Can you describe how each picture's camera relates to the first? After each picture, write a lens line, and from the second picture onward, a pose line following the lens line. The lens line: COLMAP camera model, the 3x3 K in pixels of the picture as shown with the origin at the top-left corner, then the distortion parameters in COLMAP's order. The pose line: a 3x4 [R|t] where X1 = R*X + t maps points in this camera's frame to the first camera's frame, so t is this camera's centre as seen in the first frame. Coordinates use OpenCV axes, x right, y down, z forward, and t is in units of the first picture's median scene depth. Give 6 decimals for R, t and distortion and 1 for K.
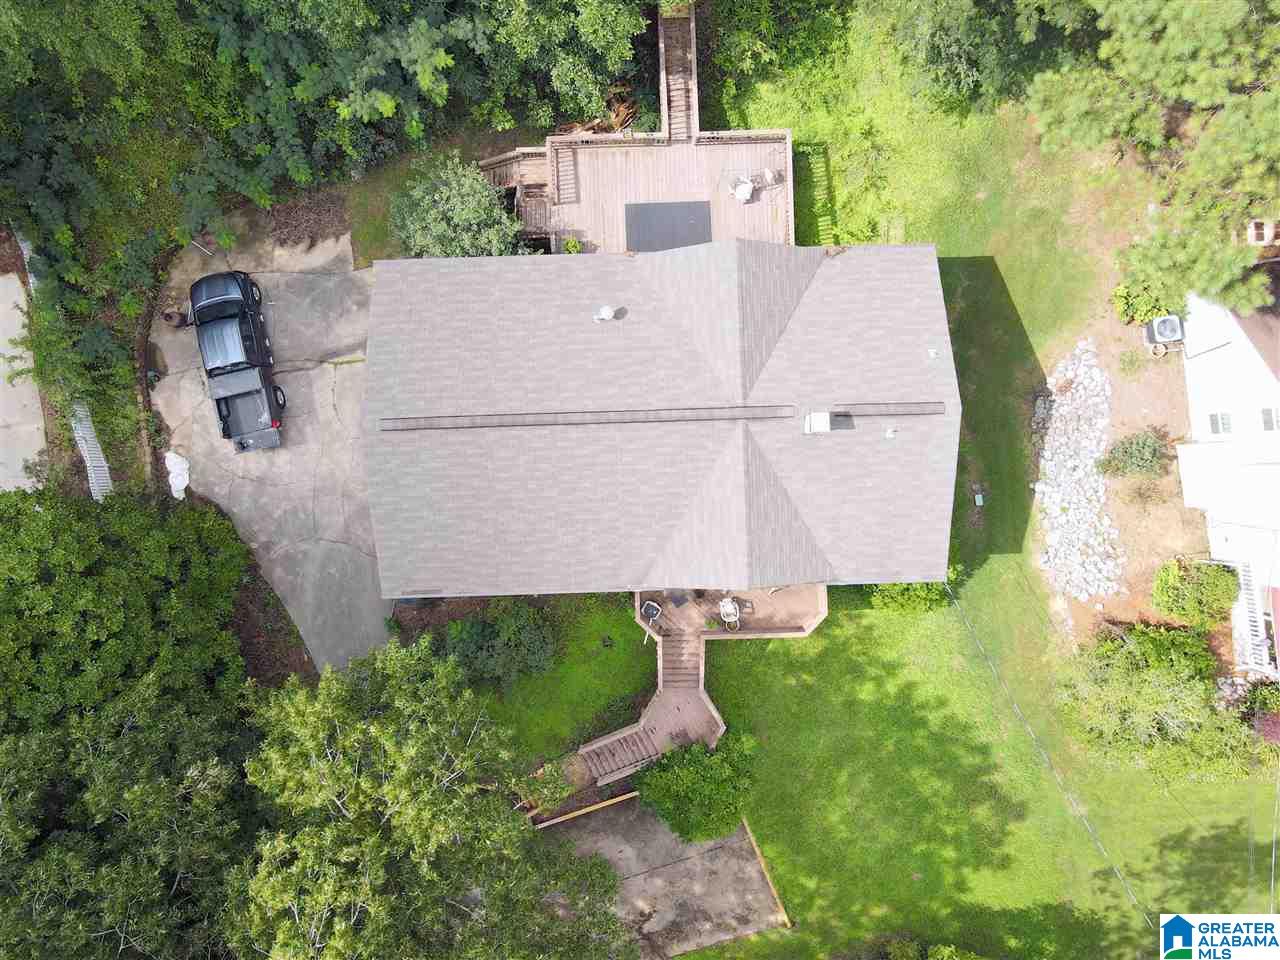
lens RADIAL K [[951.6, 0, 640.0], [0, 951.6, 480.0], [0, 0, 1]] dist [0.005490, 0.003318]
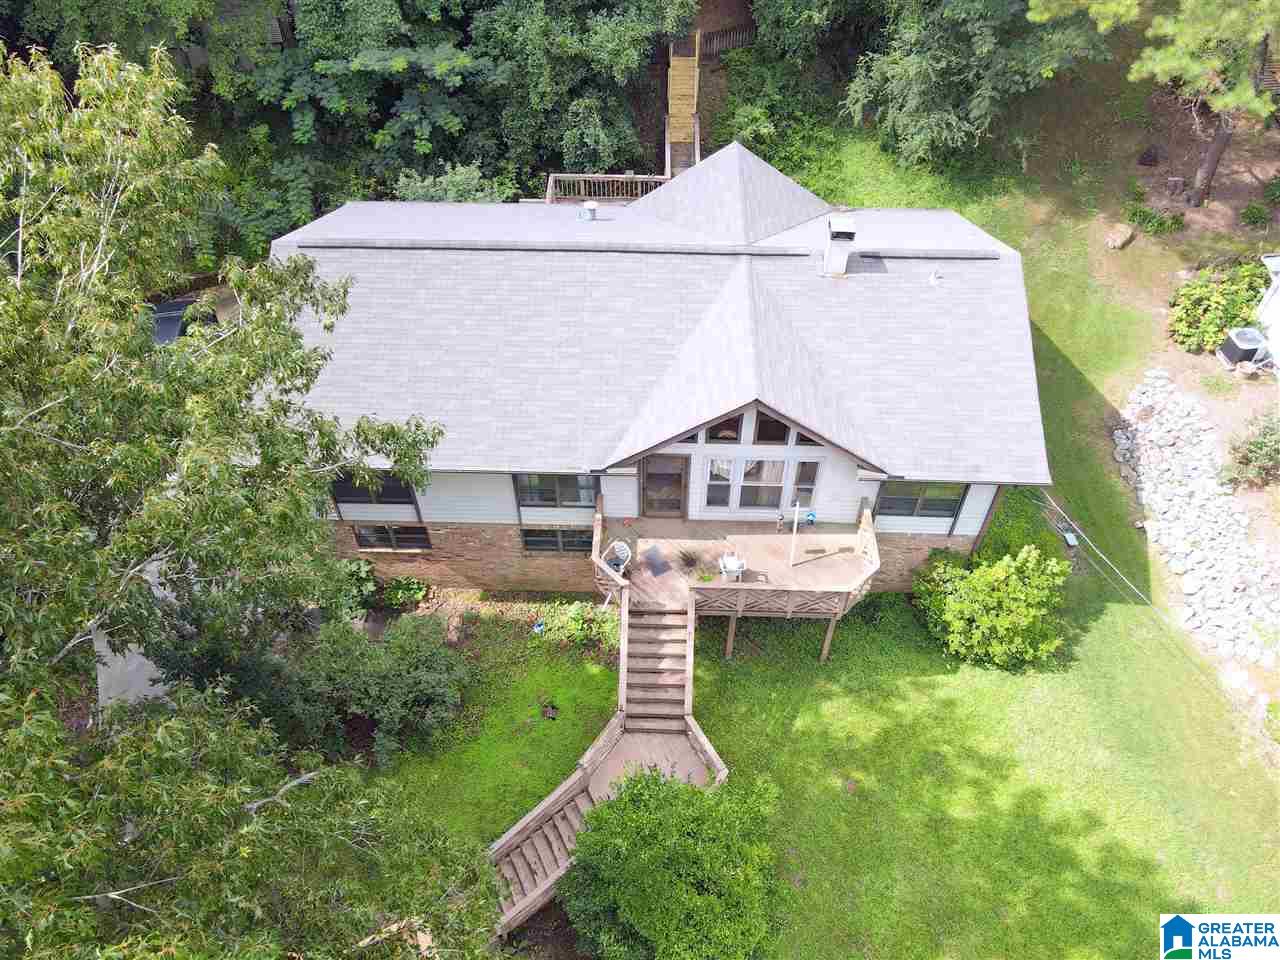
lens RADIAL K [[919.2, 0, 640.0], [0, 919.2, 480.0], [0, 0, 1]] dist [0.015935, 0.000529]
pose [[0.998240, 0.047310, -0.035771, 0.044362], [-0.059213, 0.760127, -0.647071, 0.464329], [-0.003422, 0.648050, 0.761590, 0.420838]]
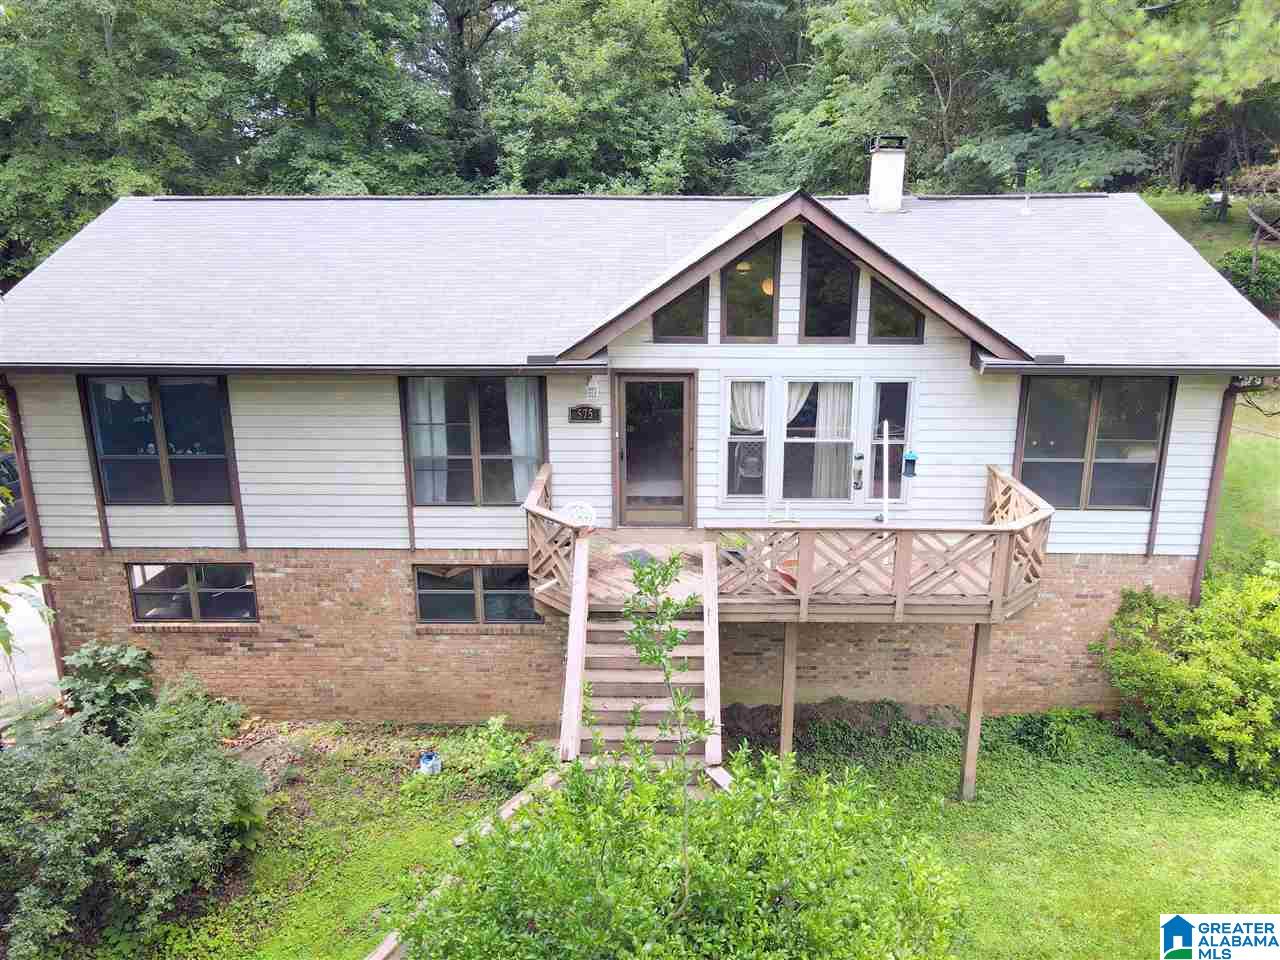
lens RADIAL K [[951.6, 0, 640.0], [0, 951.6, 480.0], [0, 0, 1]] dist [0.005490, 0.003318]
pose [[0.998549, 0.017026, -0.051084, 0.052145], [-0.053827, 0.290048, -0.955497, 0.436995], [-0.001452, 0.956861, 0.290544, 0.789367]]
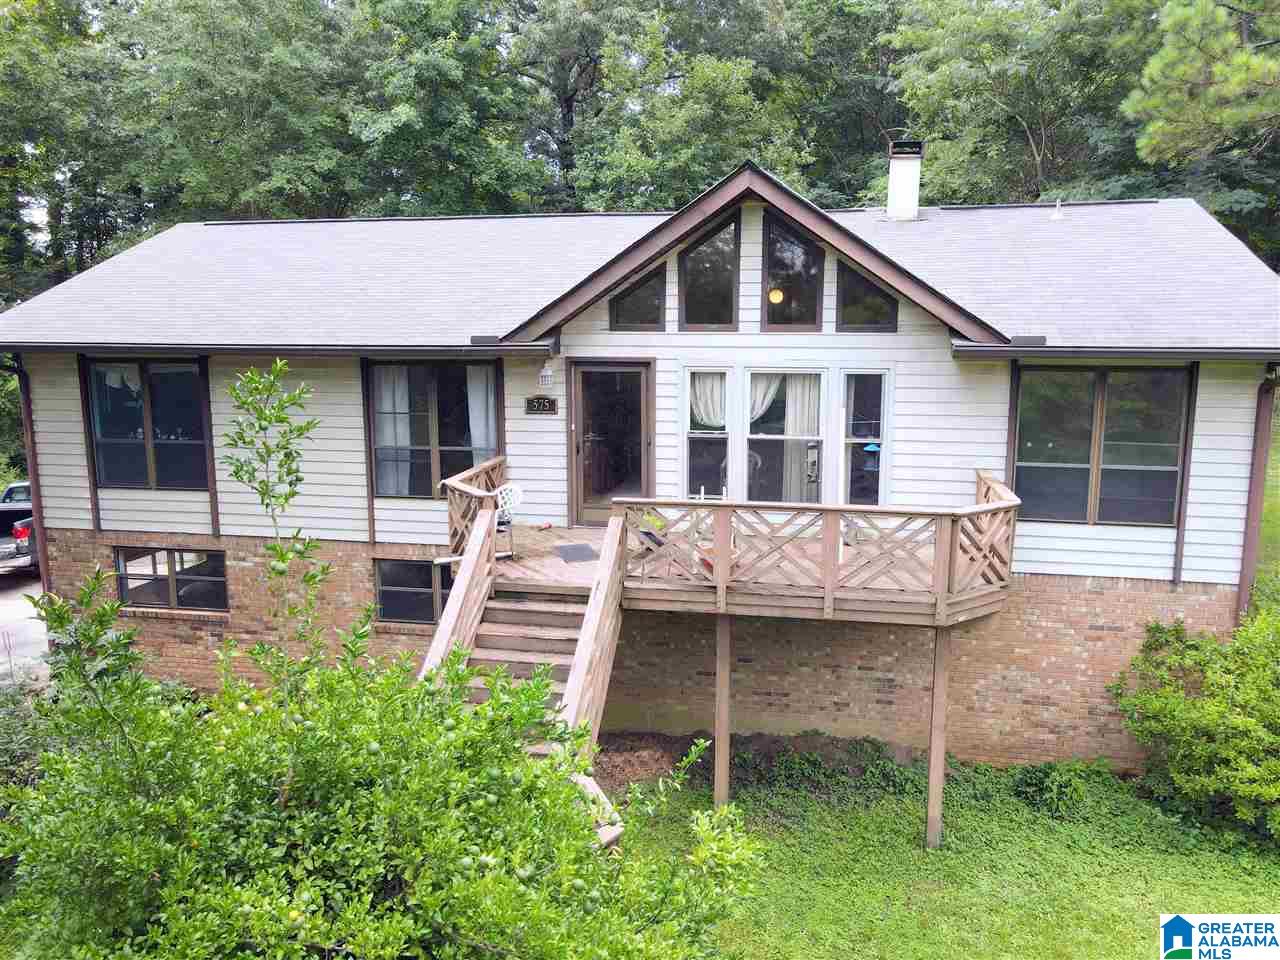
lens RADIAL K [[951.6, 0, 640.0], [0, 951.6, 480.0], [0, 0, 1]] dist [0.005490, 0.003318]
pose [[0.975107, 0.040125, -0.218075, 0.127683], [-0.221734, 0.180814, -0.958196, 0.417071], [0.000984, 0.982698, 0.185210, 0.834228]]
